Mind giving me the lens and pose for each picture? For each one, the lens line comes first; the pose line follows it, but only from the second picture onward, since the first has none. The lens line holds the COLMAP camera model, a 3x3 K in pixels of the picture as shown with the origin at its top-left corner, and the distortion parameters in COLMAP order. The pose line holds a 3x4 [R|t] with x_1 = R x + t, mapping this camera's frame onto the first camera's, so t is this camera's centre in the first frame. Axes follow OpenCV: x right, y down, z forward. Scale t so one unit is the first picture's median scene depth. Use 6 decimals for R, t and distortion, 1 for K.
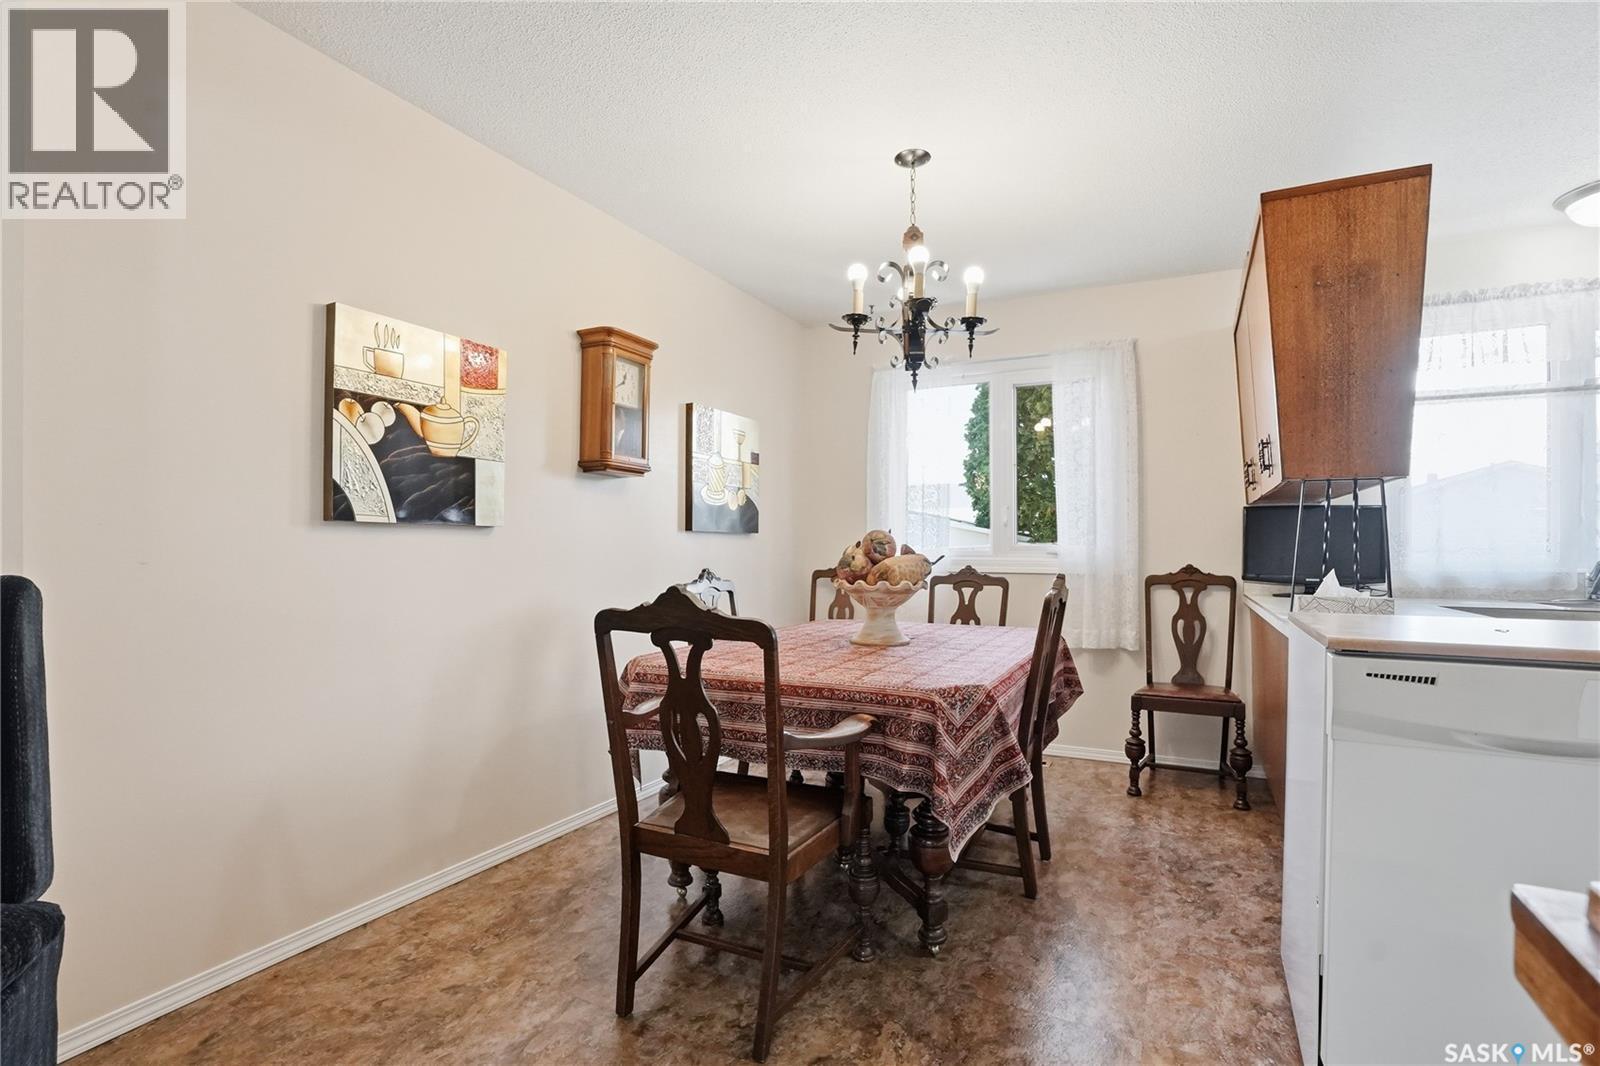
lens RADIAL K [[749.5, 0, 796.0], [0, 749.5, 548.6], [0, 0, 1]] dist [-0.069398, 0.027231]
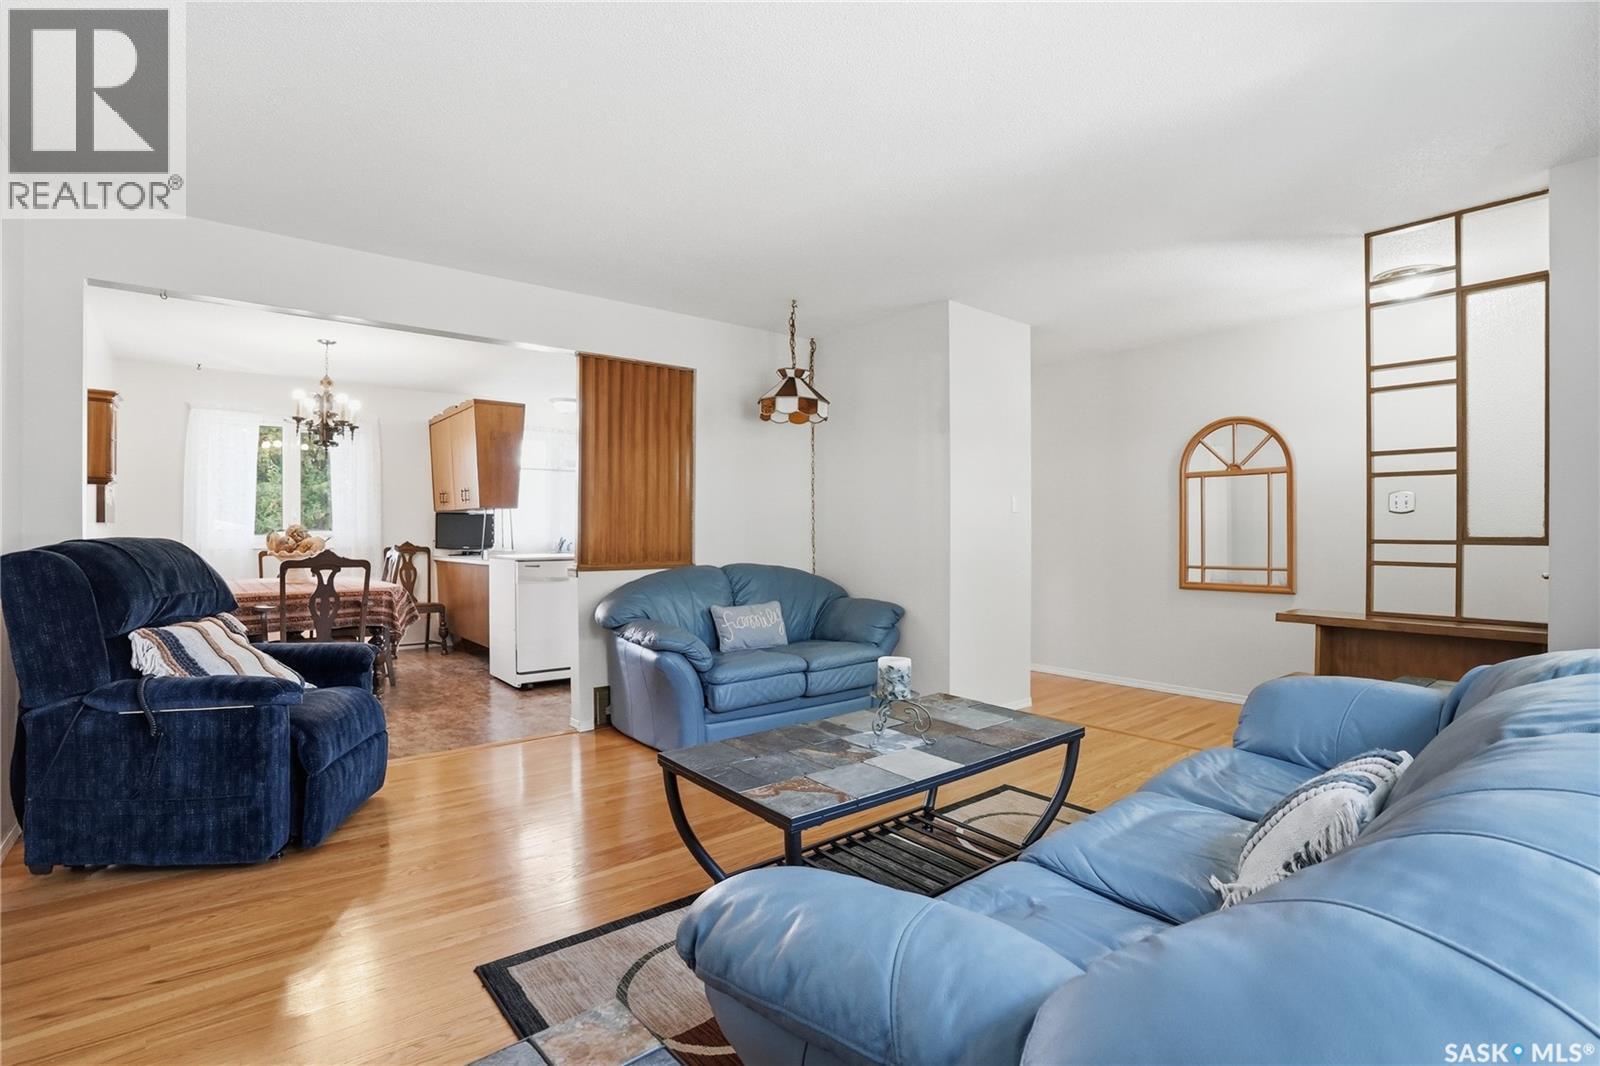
lens RADIAL K [[749.5, 0, 796.0], [0, 749.5, 548.6], [0, 0, 1]] dist [-0.069398, 0.027231]
pose [[0.391701, -0.023544, 0.919791, -1.432402], [0.000376, 0.999677, 0.025428, -0.013991], [-0.920092, -0.009614, 0.391583, -1.177502]]
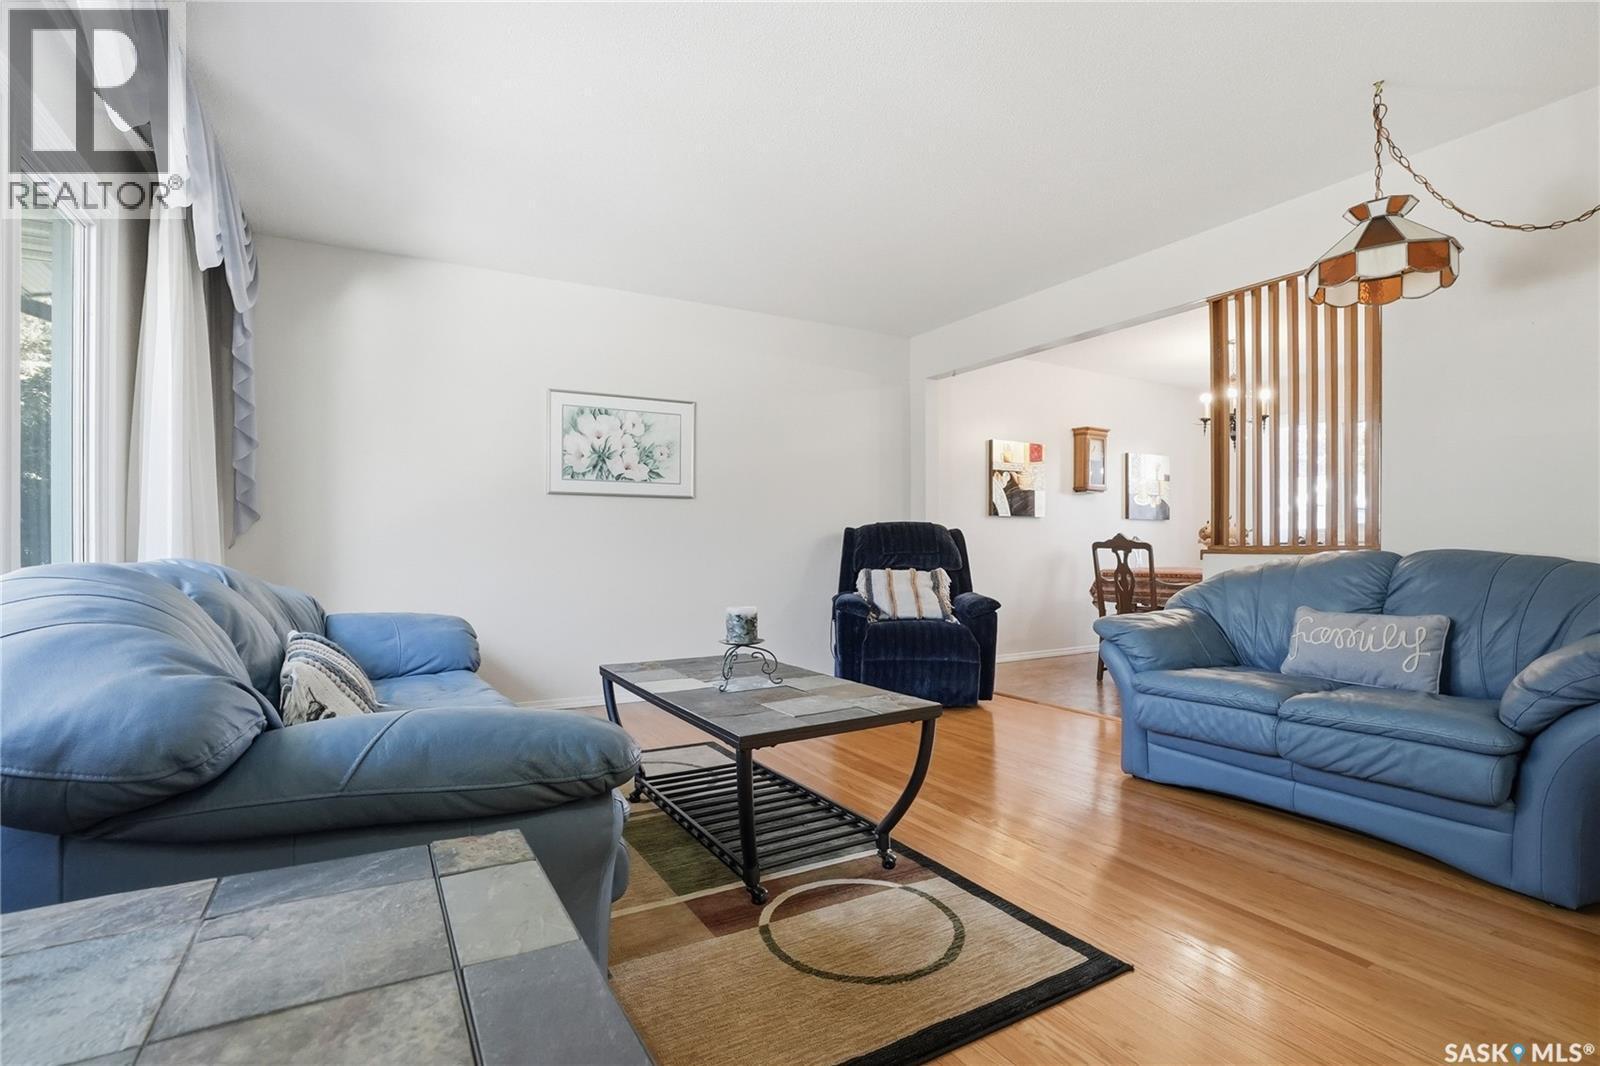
lens RADIAL K [[761.3, 0, 798.7], [0, 761.3, 556.5], [0, 0, 1]] dist [-0.070892, 0.033348]
pose [[0.845124, 0.002055, -0.534567, 0.294799], [0.002613, 0.999965, 0.007975, 0.091269], [0.534564, -0.008136, 0.845089, -1.810065]]
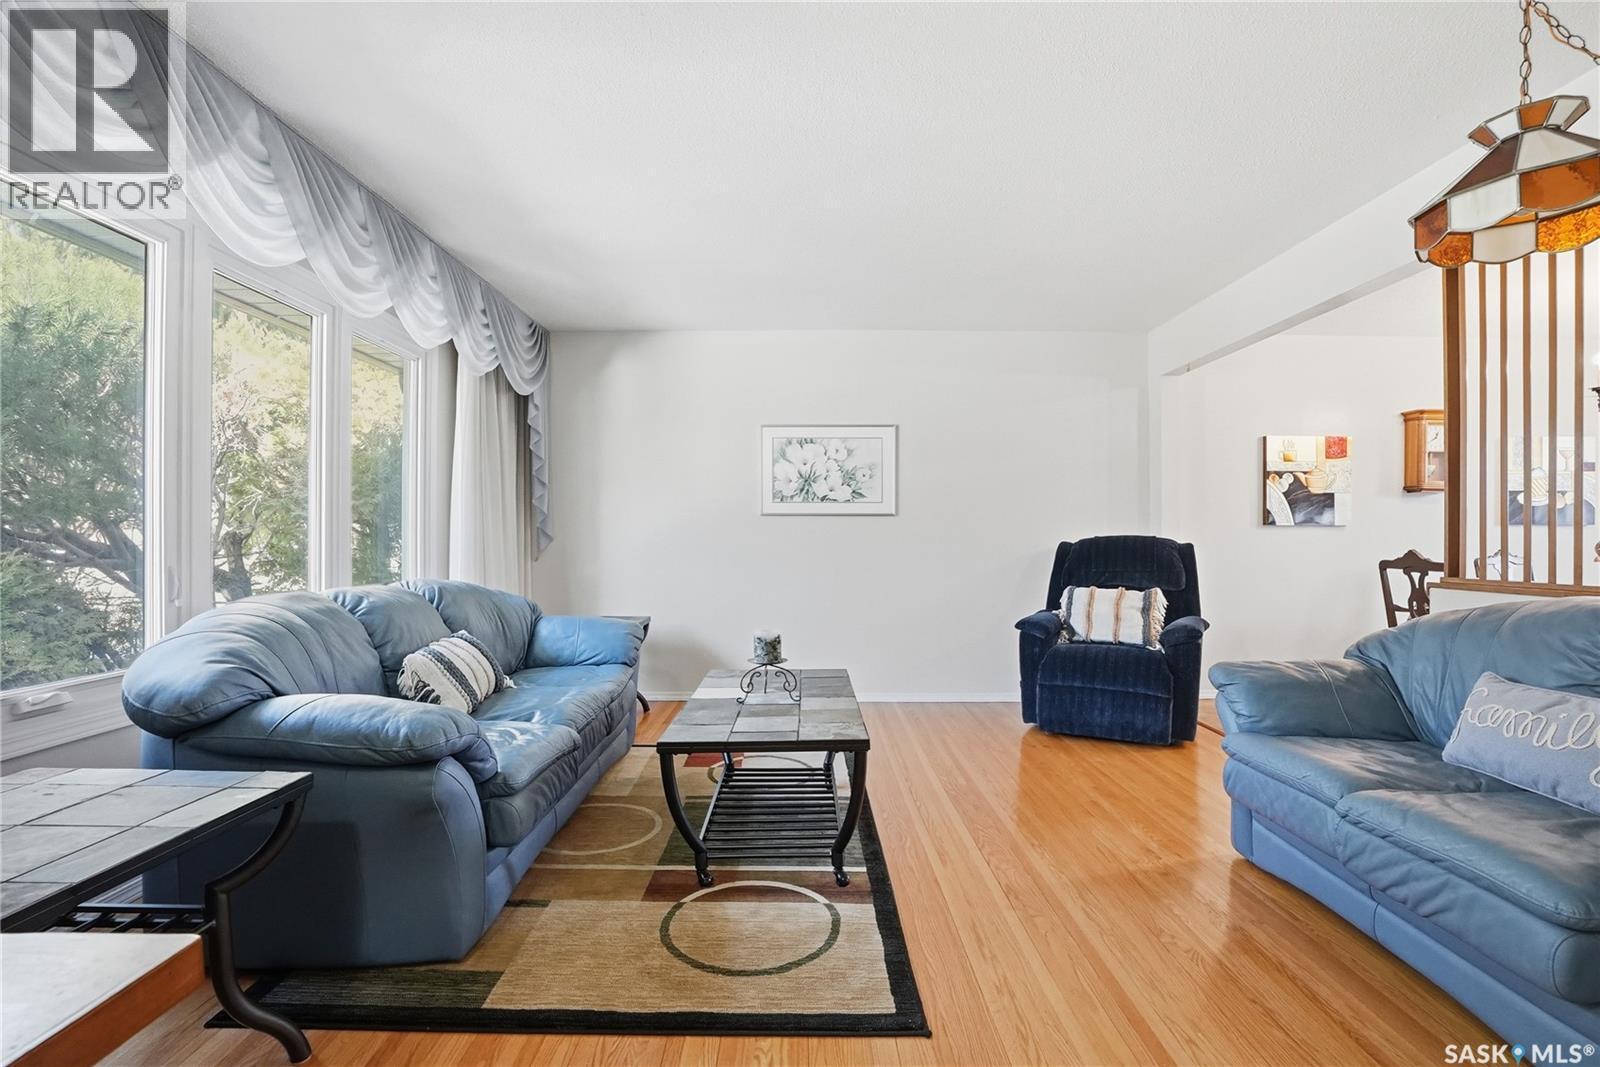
lens RADIAL K [[749.5, 0, 796.0], [0, 749.5, 549.1], [0, 0, 1]] dist [-0.069398, 0.027231]
pose [[0.458804, 0.006847, -0.888511, 0.772346], [-0.002303, 0.999976, 0.006517, 0.028090], [0.888535, -0.000944, 0.458809, -1.435098]]
